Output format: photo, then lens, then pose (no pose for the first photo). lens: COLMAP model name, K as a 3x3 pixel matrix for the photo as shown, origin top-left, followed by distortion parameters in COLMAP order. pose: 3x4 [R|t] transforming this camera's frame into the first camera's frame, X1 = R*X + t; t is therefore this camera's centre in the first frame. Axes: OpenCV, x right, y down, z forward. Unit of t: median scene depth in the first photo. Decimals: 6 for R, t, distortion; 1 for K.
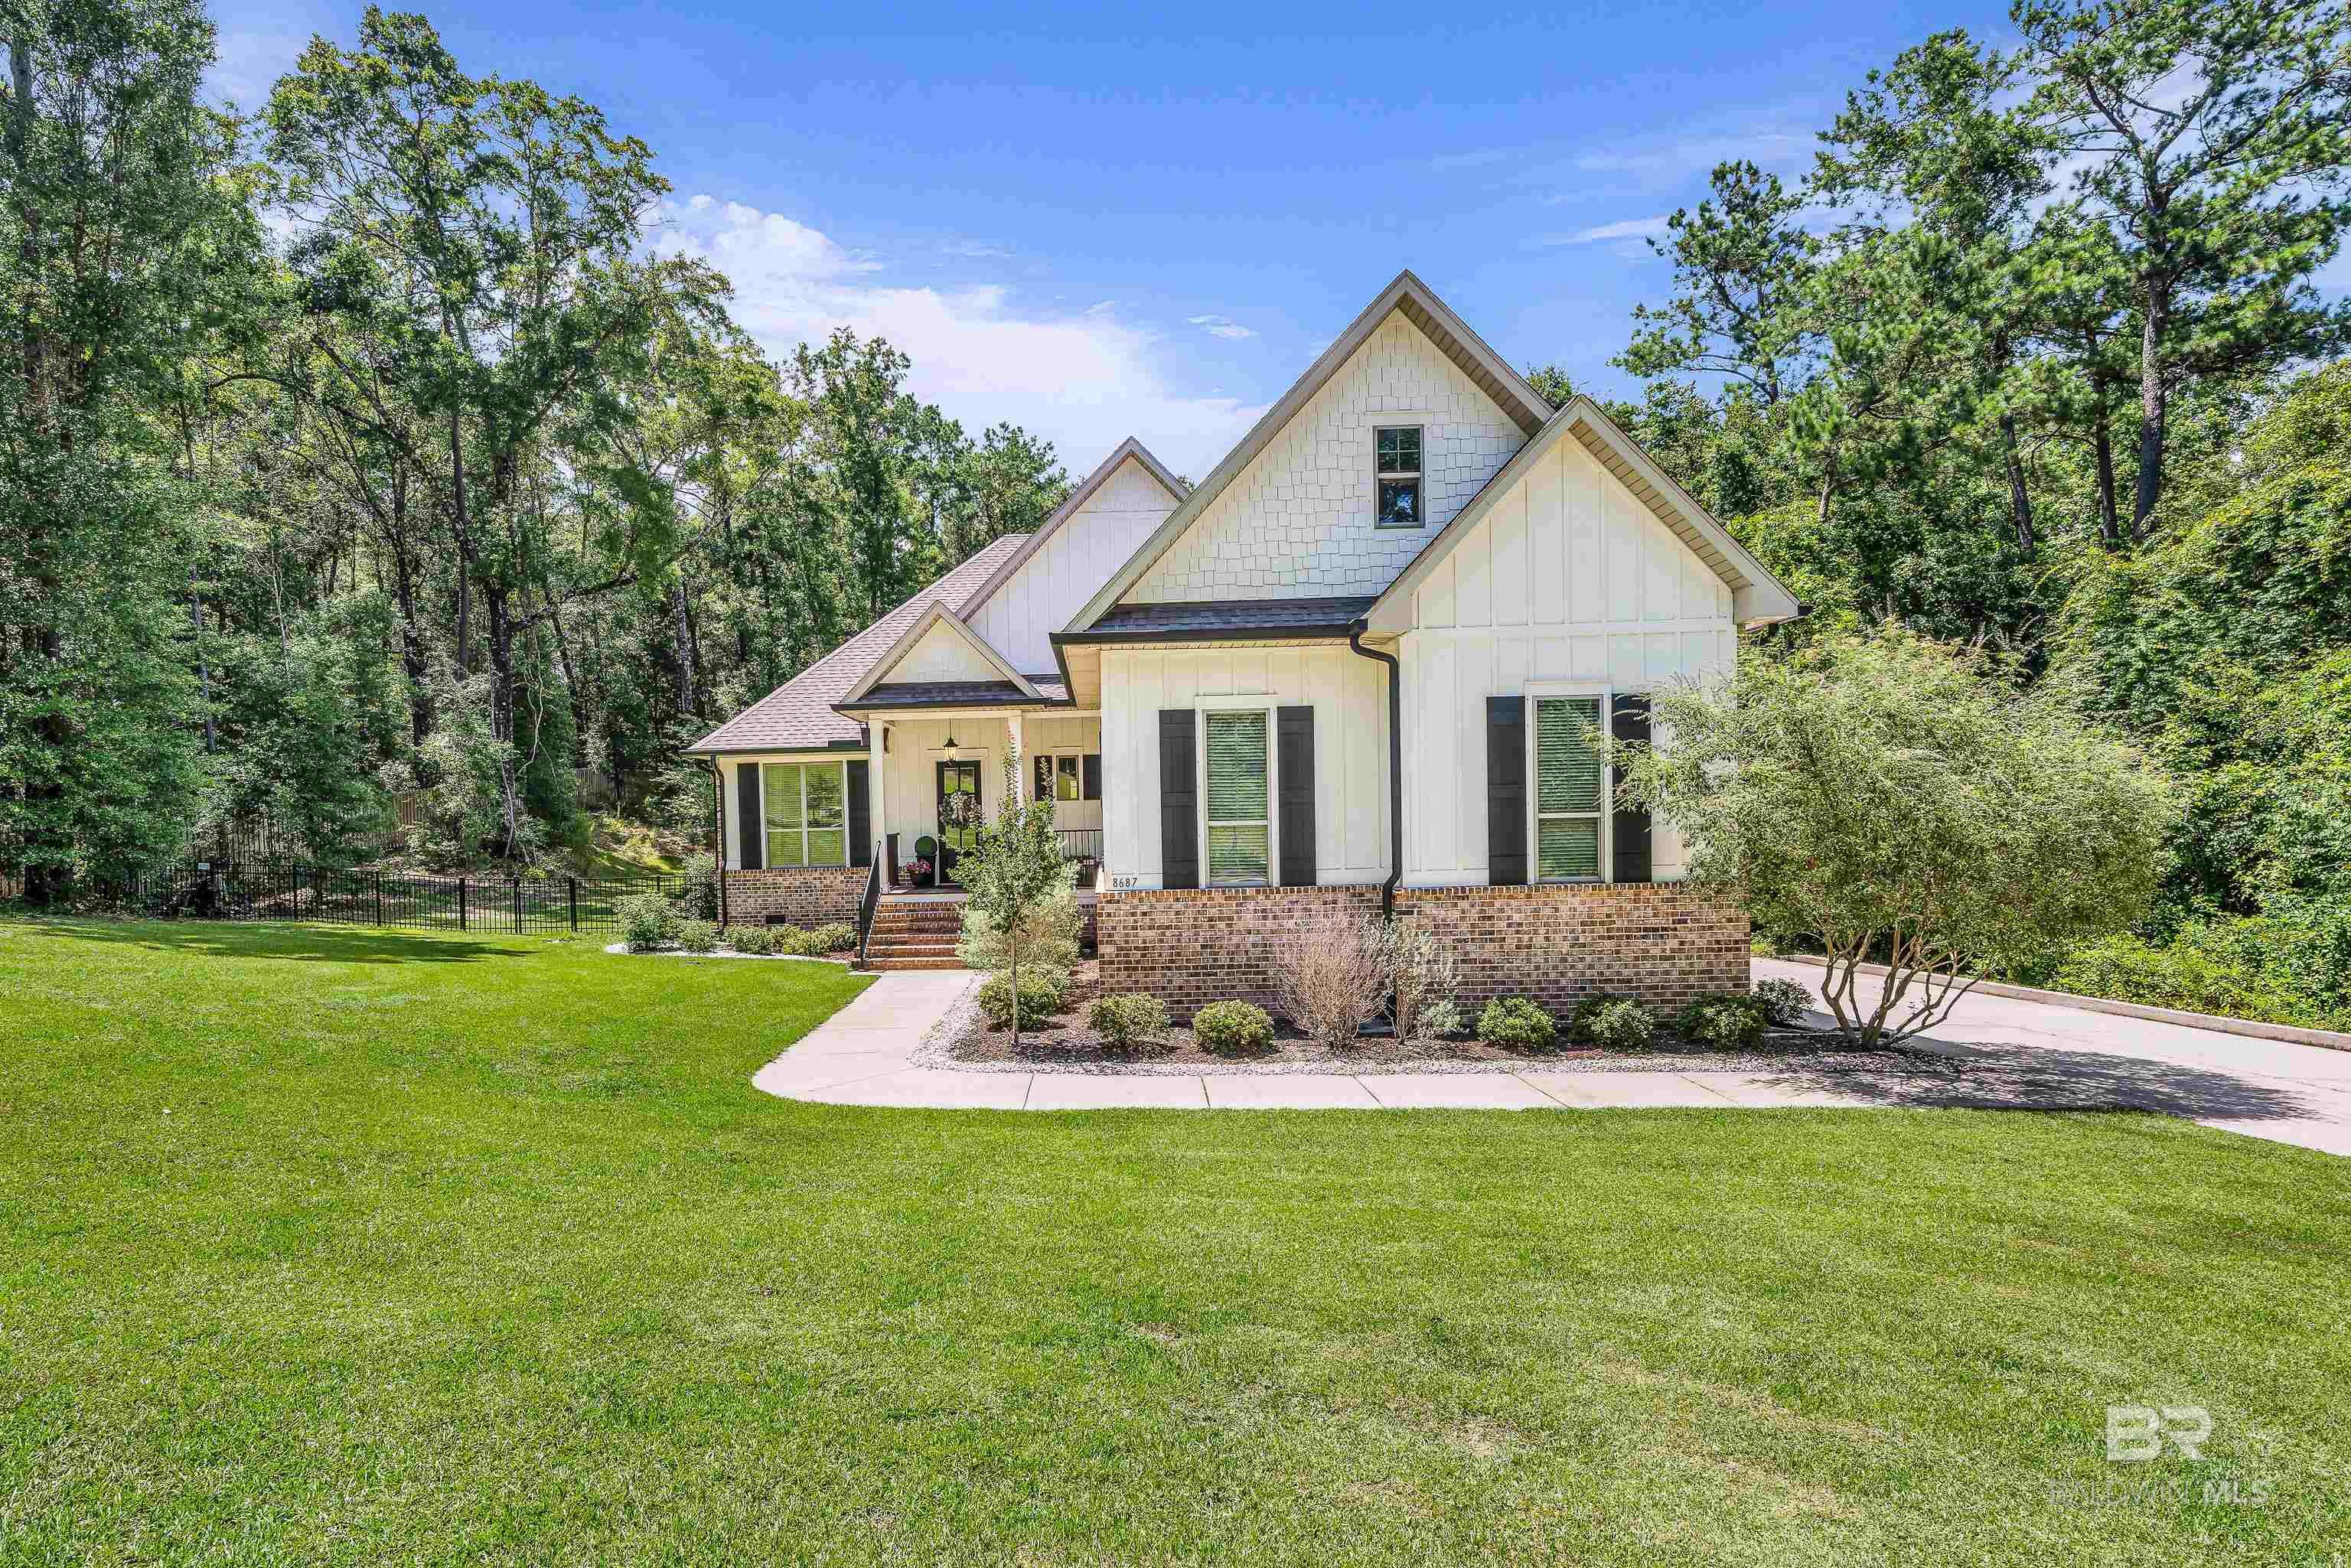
lens RADIAL K [[1084.6, 0, 1166.6], [0, 1084.6, 790.1], [0, 0, 1]] dist [0.000708, 0.000725]
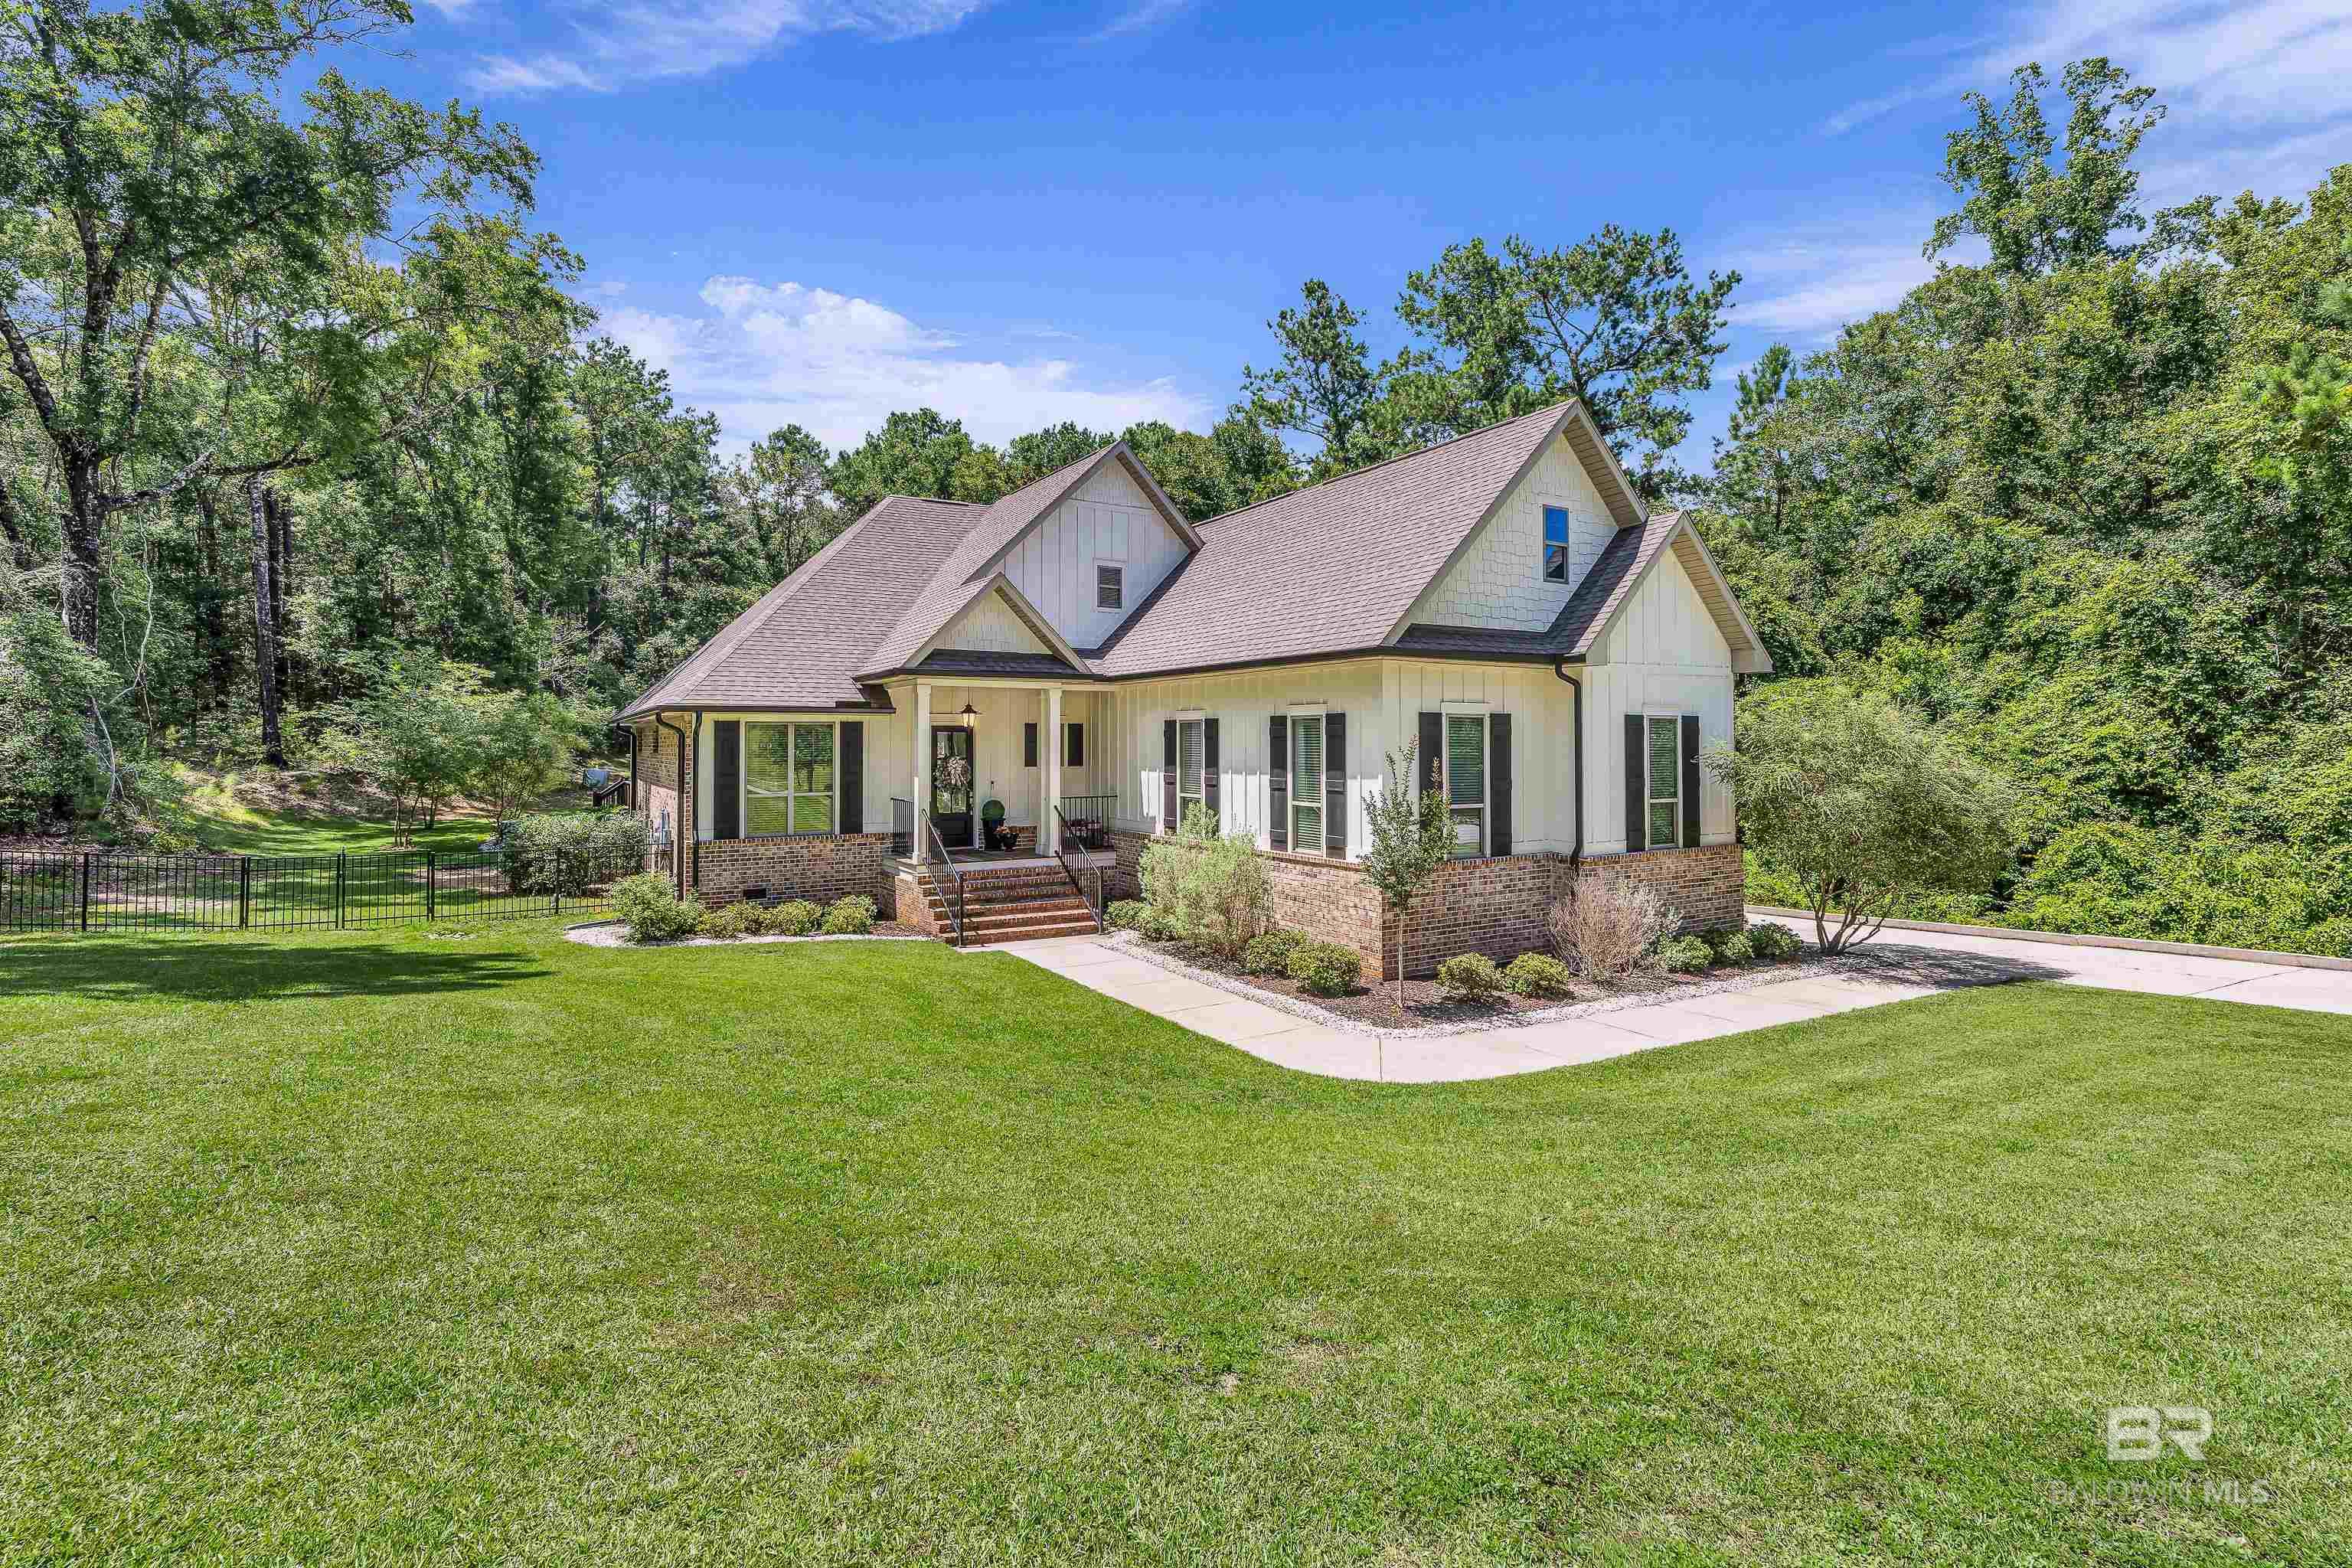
lens RADIAL K [[964.1, 0, 1173.6], [0, 964.1, 721.1], [0, 0, 1]] dist [-0.001154, 0.000007]
pose [[0.874096, 0.036184, 0.484404, -0.492888], [-0.030676, 0.999343, -0.019295, -0.022647], [-0.484784, 0.002006, 0.874631, 0.134391]]
